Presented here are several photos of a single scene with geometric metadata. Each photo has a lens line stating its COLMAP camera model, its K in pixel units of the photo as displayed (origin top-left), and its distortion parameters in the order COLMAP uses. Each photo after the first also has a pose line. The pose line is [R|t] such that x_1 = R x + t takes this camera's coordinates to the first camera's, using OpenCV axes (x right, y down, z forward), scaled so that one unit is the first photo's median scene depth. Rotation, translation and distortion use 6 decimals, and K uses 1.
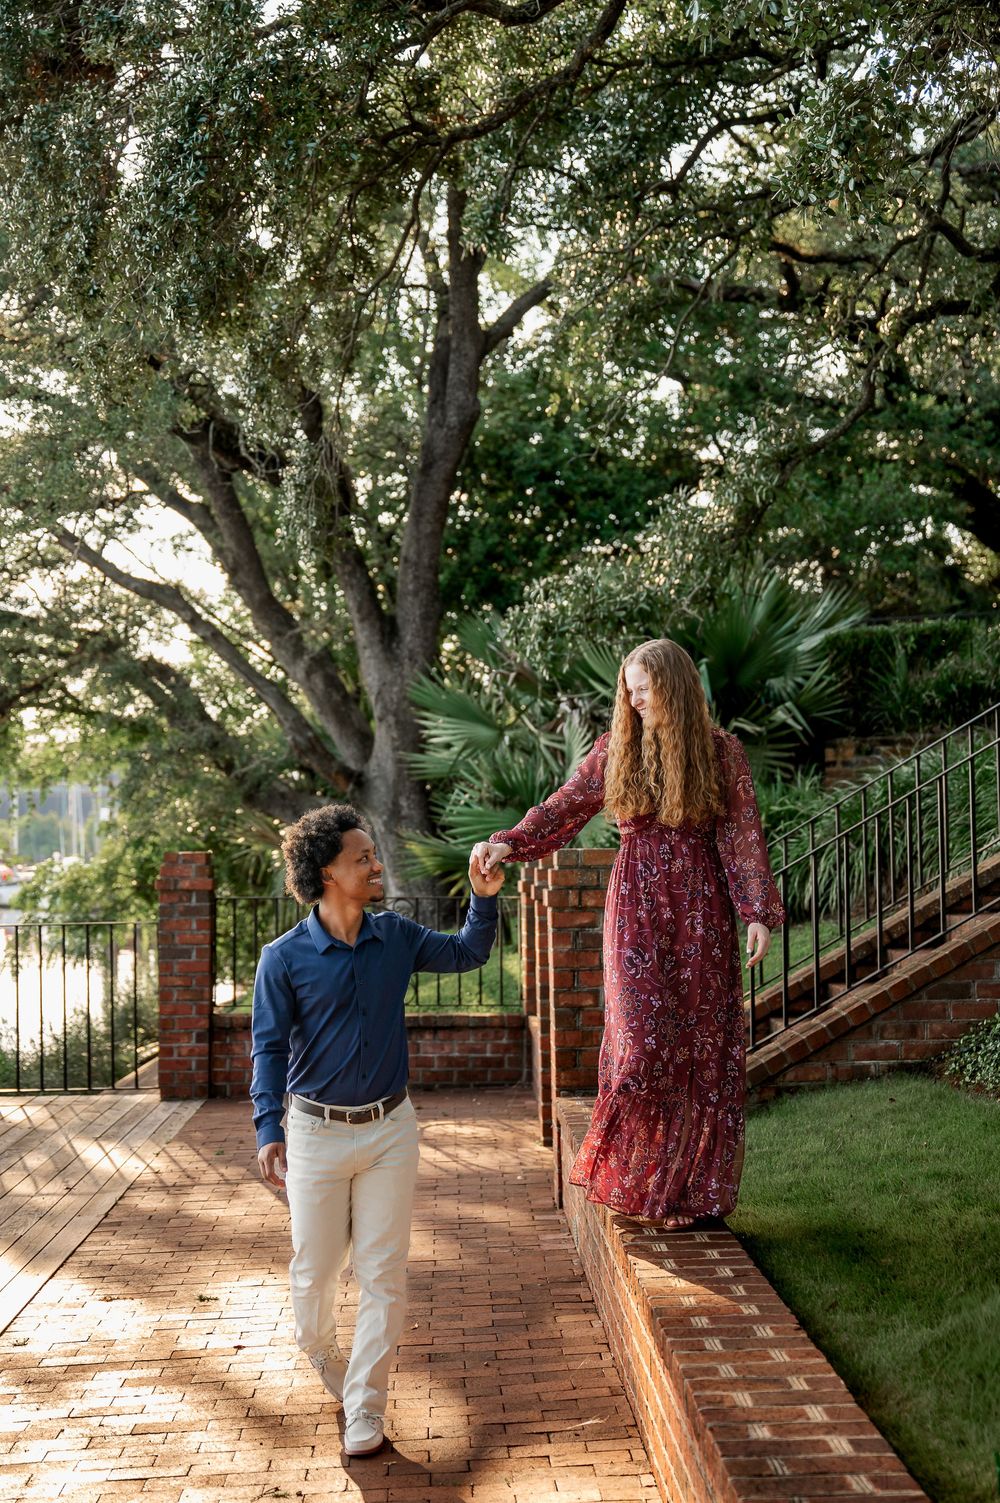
lens RADIAL K [[2447.0, 0, 618.3], [0, 2447.0, 771.9], [0, 0, 1]] dist [-0.008285, 0.062085]
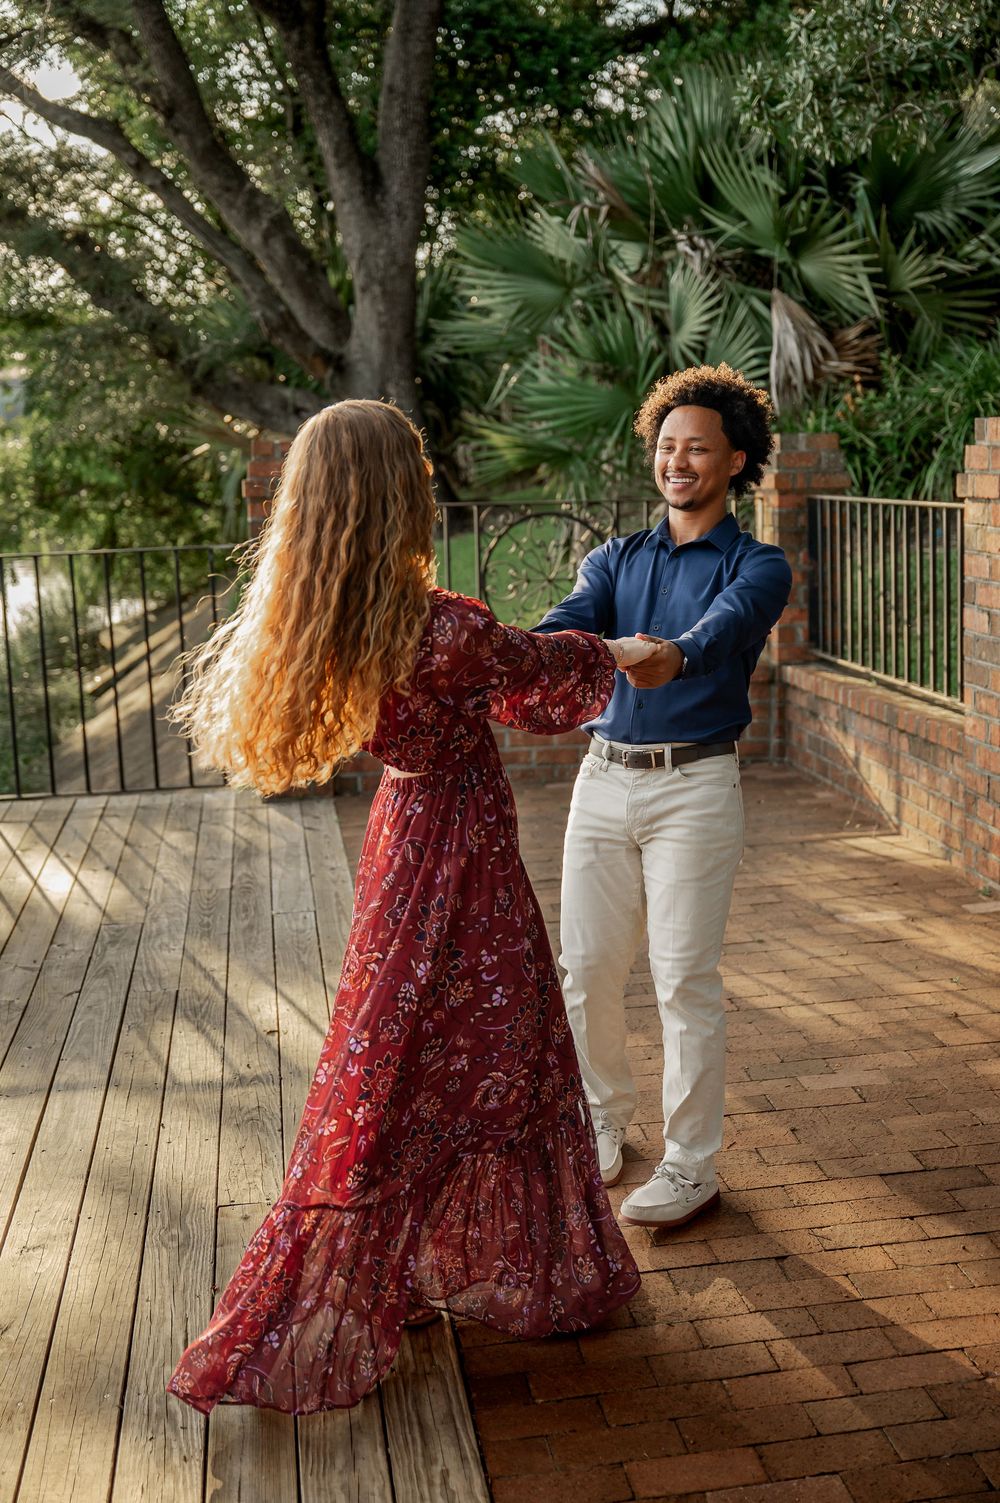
lens RADIAL K [[1983.2, 0, 497.4], [0, 1983.2, 758.6], [0, 0, 1]] dist [0.002574, 0.001517]
pose [[0.996365, -0.031018, 0.079345, -0.131888], [0.016188, 0.983325, 0.181135, 0.017201], [-0.083640, -0.179192, 0.980252, 0.355119]]
